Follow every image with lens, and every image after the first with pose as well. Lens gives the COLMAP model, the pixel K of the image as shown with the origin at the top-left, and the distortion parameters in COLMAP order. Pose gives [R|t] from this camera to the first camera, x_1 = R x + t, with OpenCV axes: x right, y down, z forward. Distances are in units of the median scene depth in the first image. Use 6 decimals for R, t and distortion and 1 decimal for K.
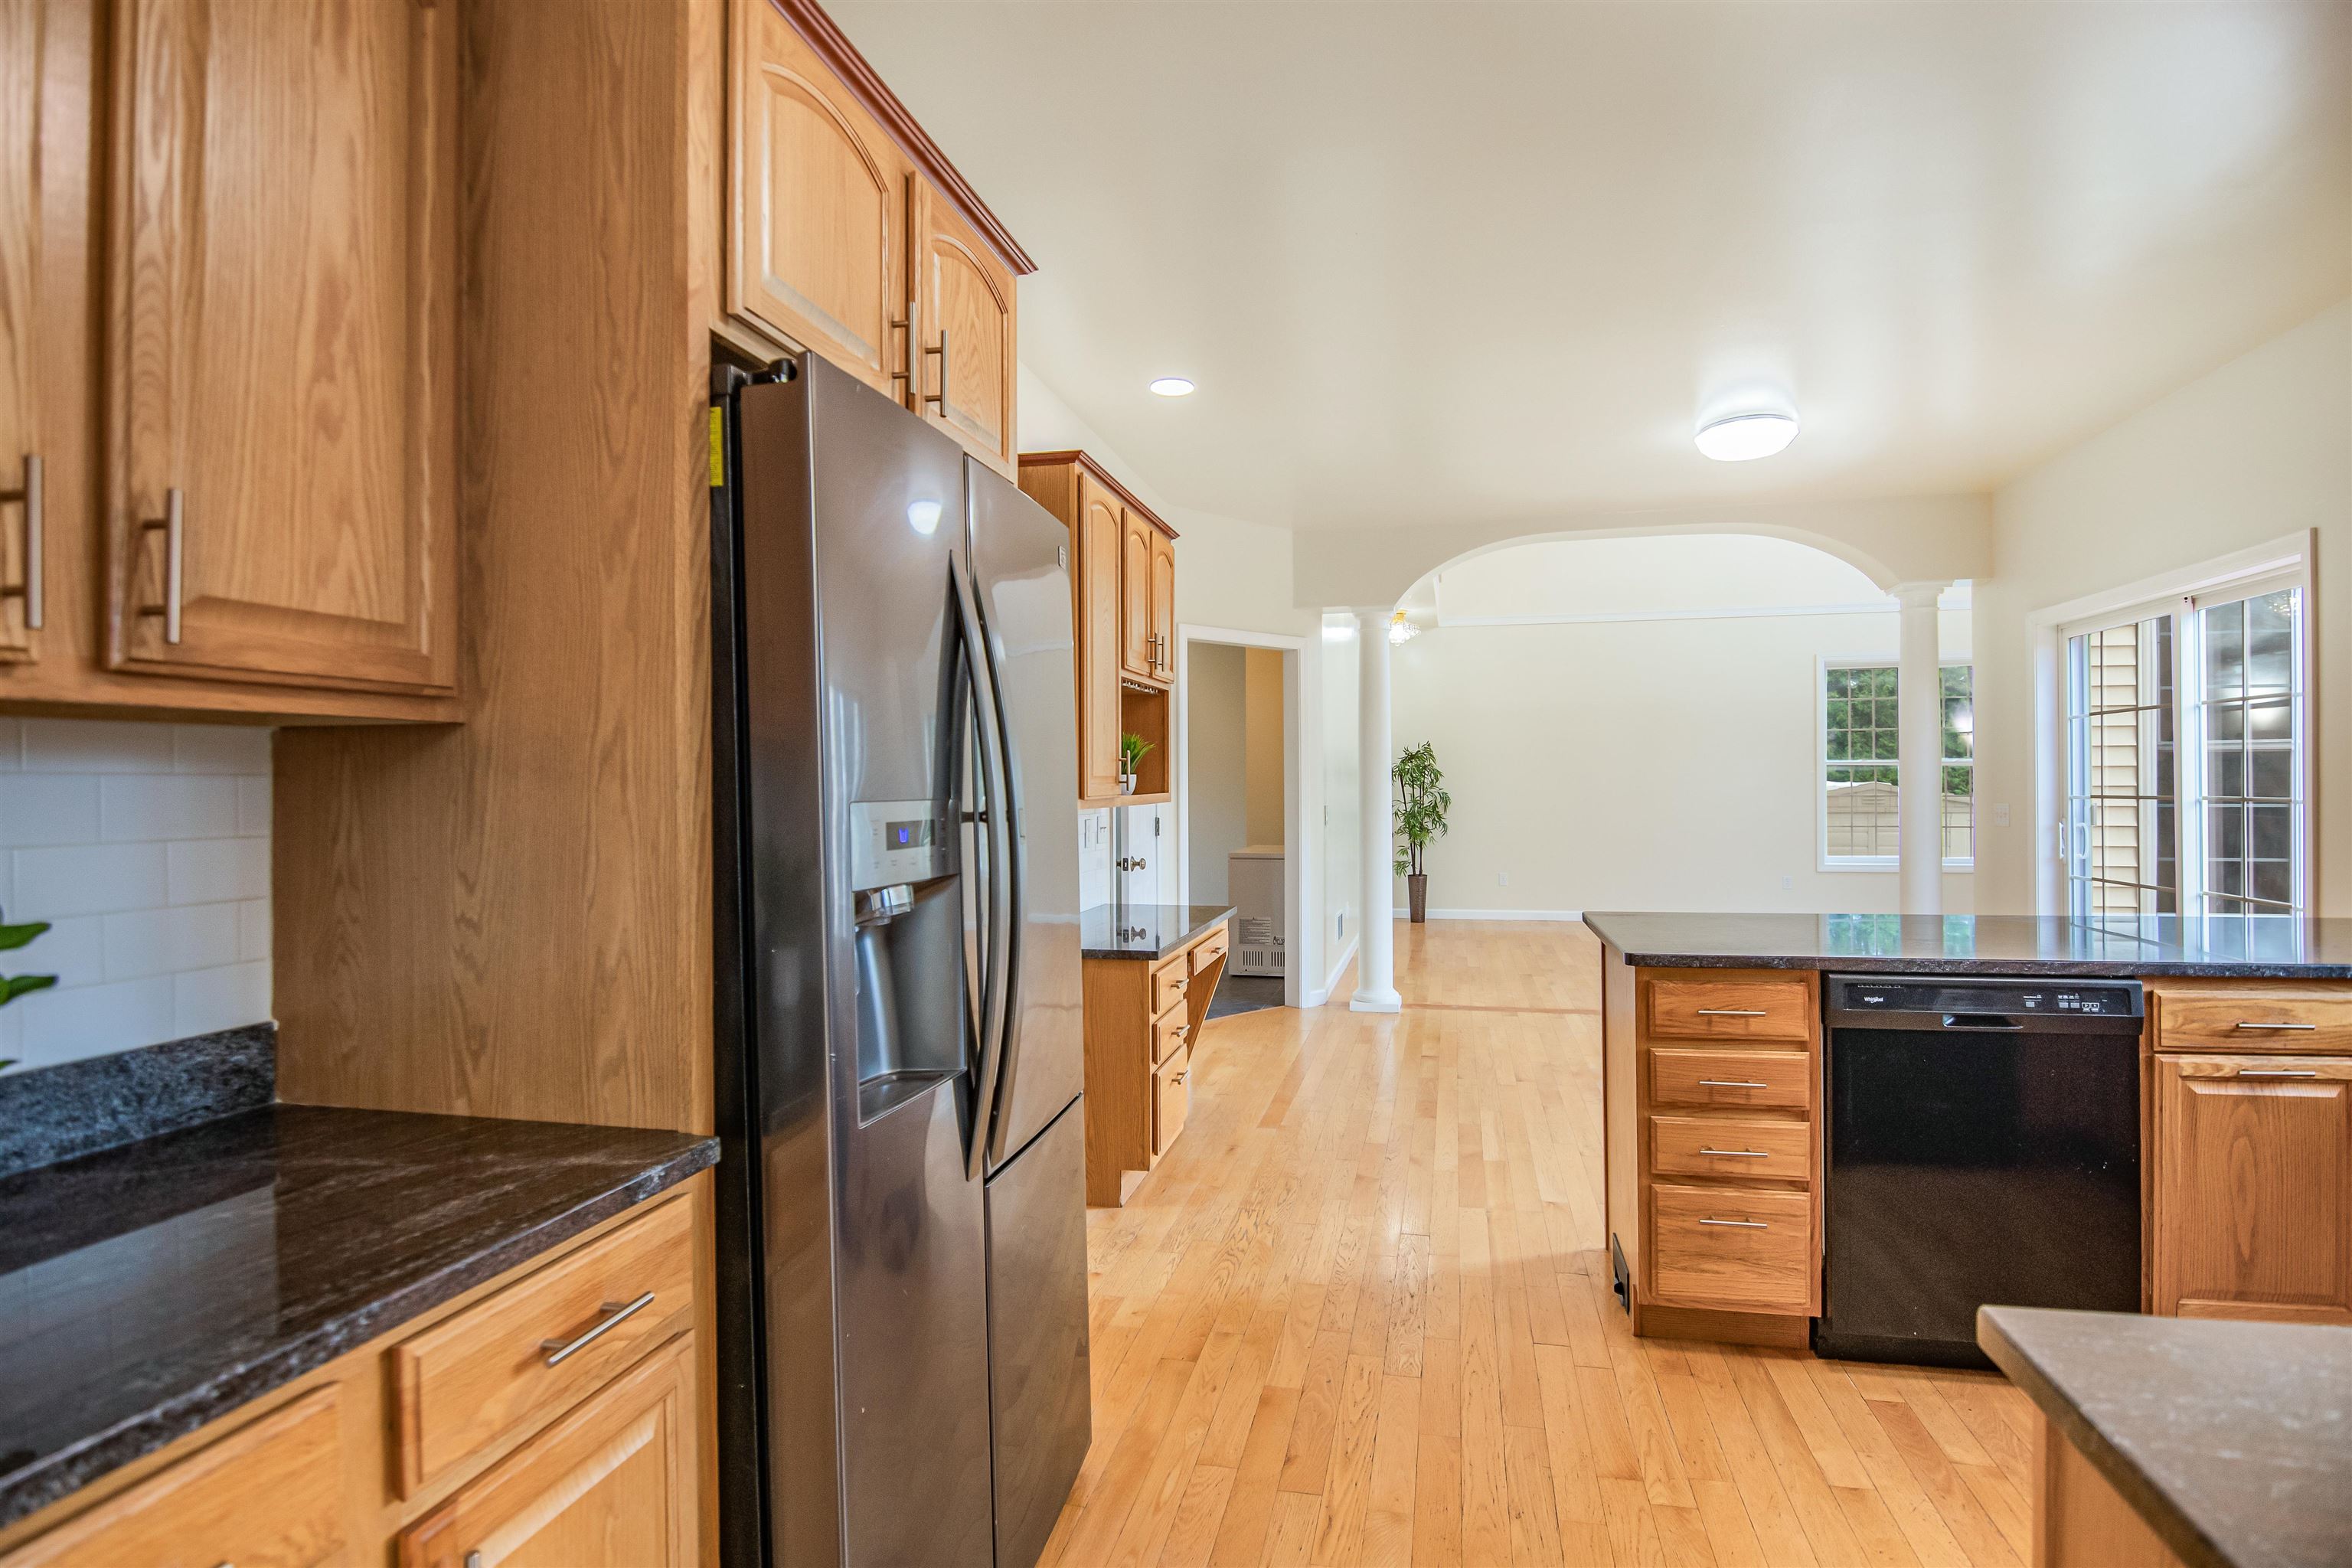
lens RADIAL K [[1156.6, 0, 1175.4], [0, 1156.6, 784.9], [0, 0, 1]] dist [-0.009433, -0.007686]
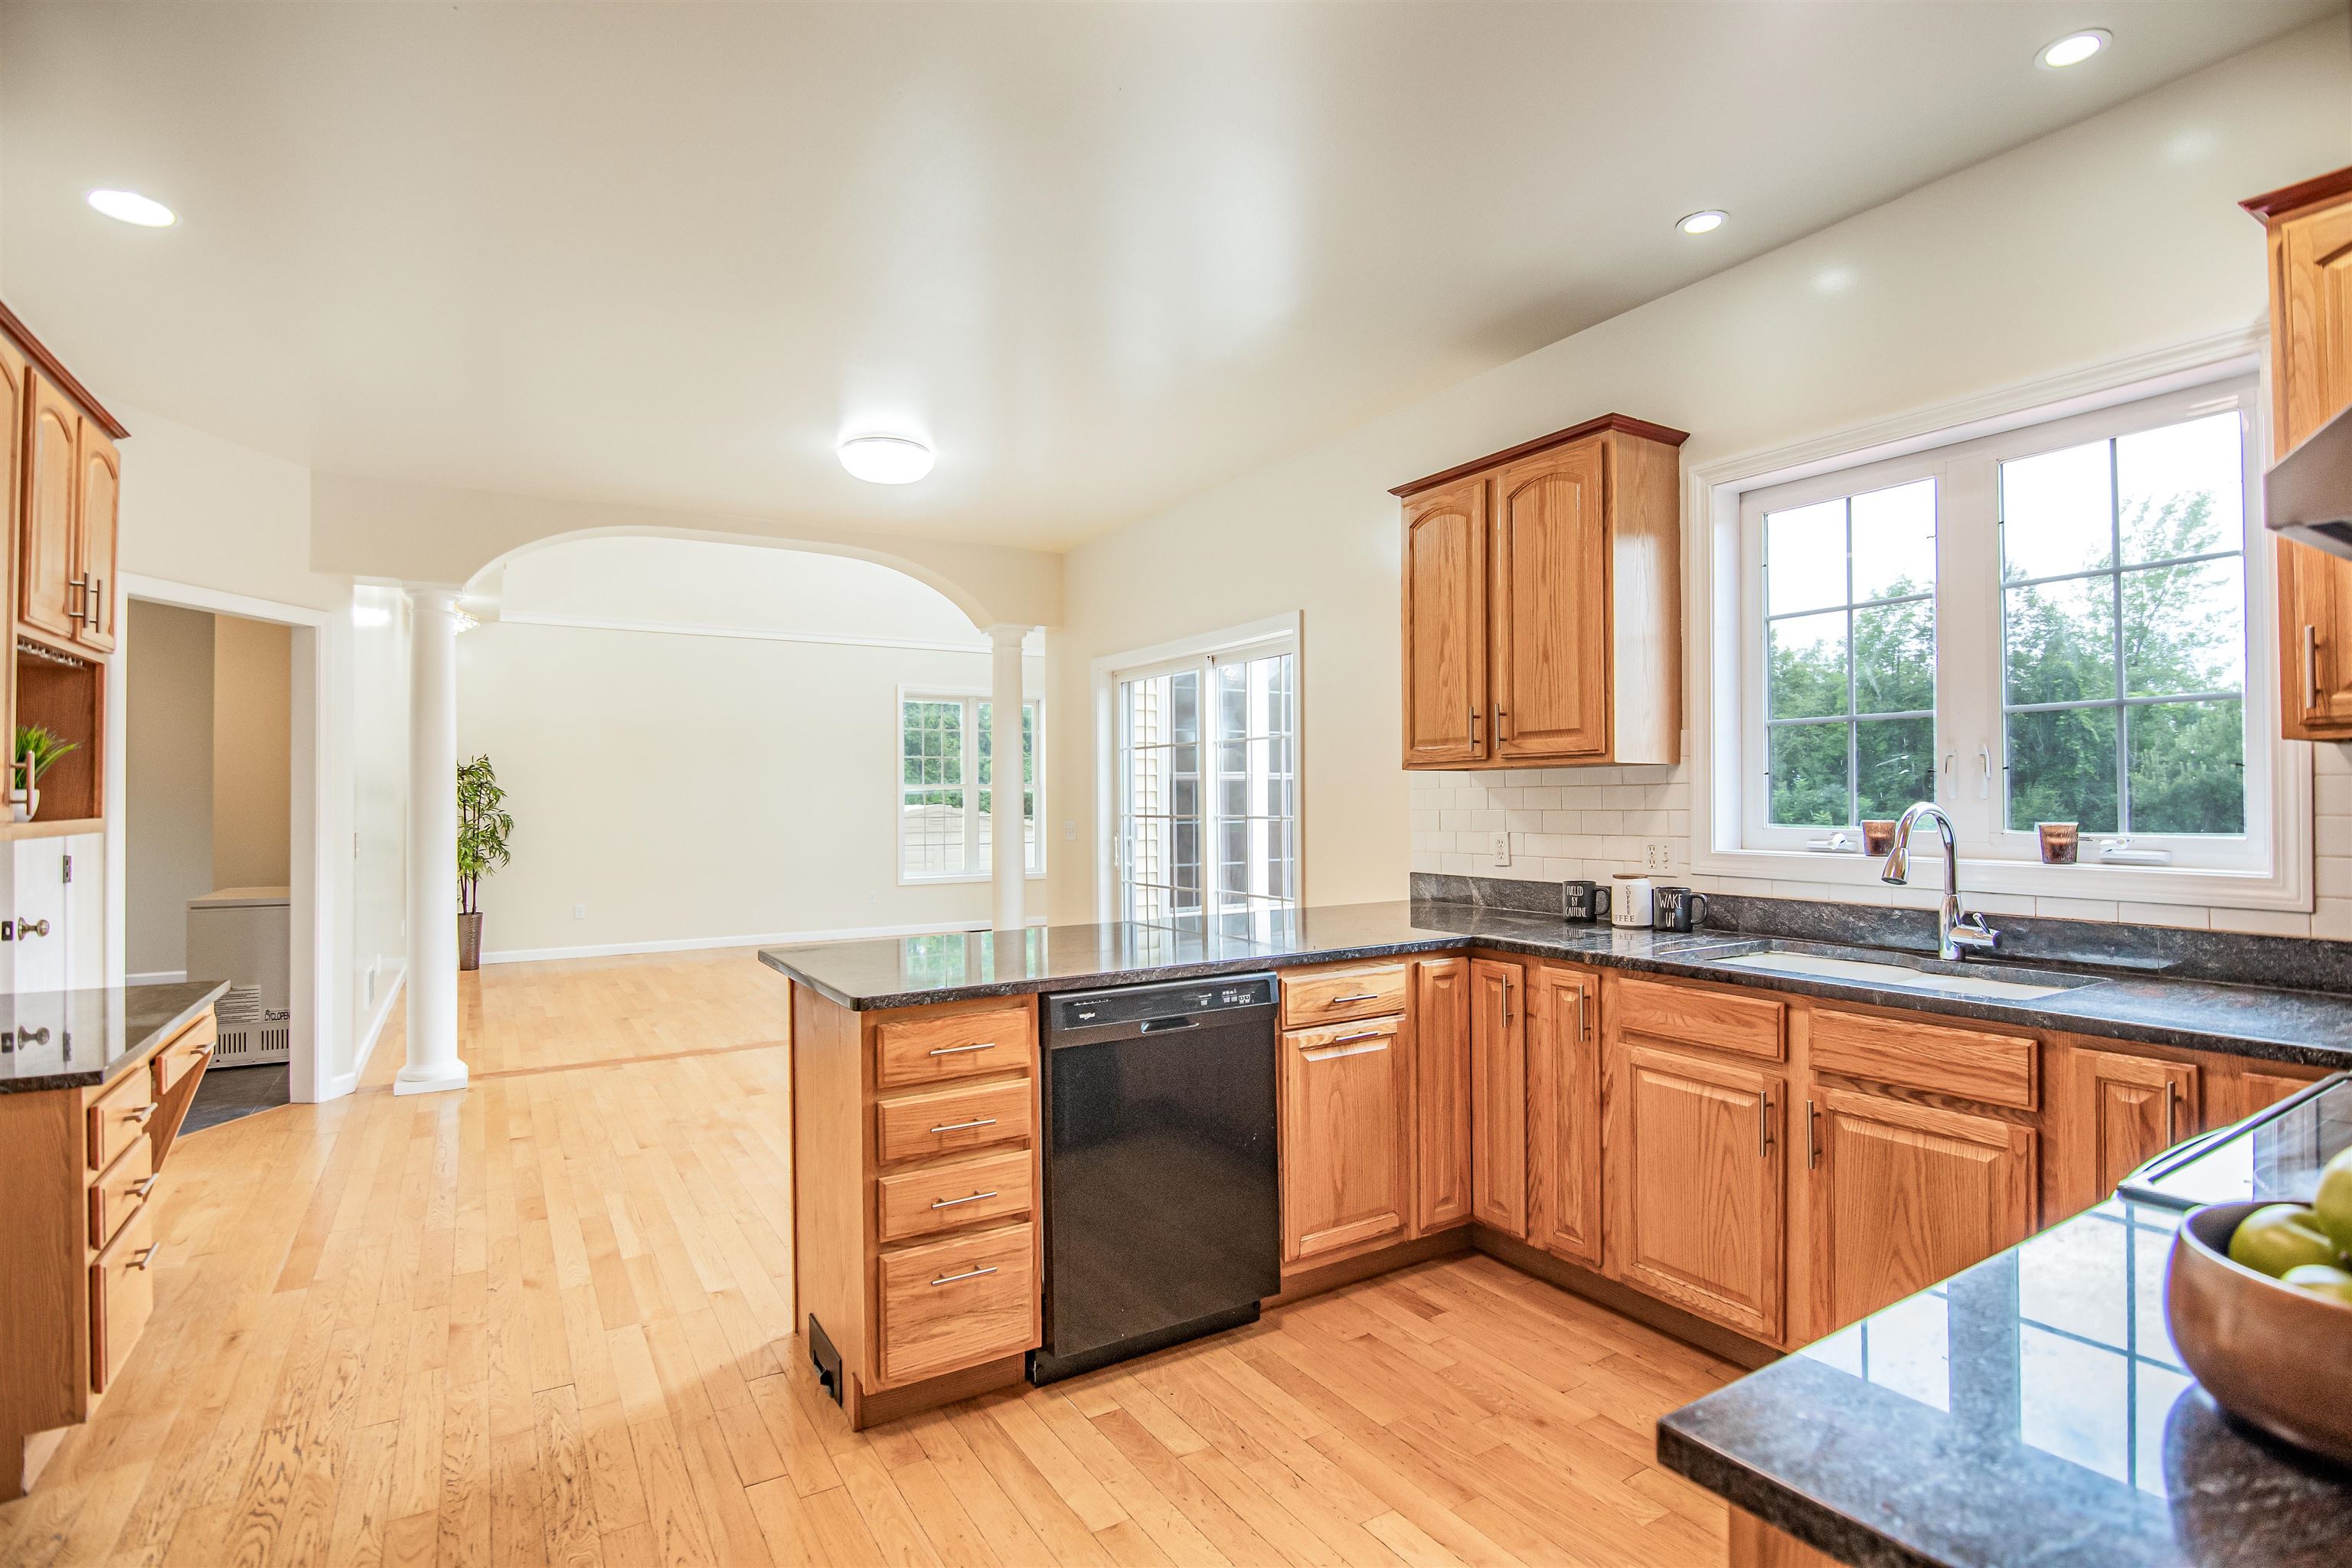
lens RADIAL K [[1156.6, 0, 1193.0], [0, 1156.6, 784.4], [0, 0, 1]] dist [-0.009433, -0.007686]
pose [[0.709487, 0.011606, 0.704623, -0.030901], [0.001914, 0.999829, -0.018396, 0.001010], [-0.704716, 0.014400, 0.709344, 0.135894]]
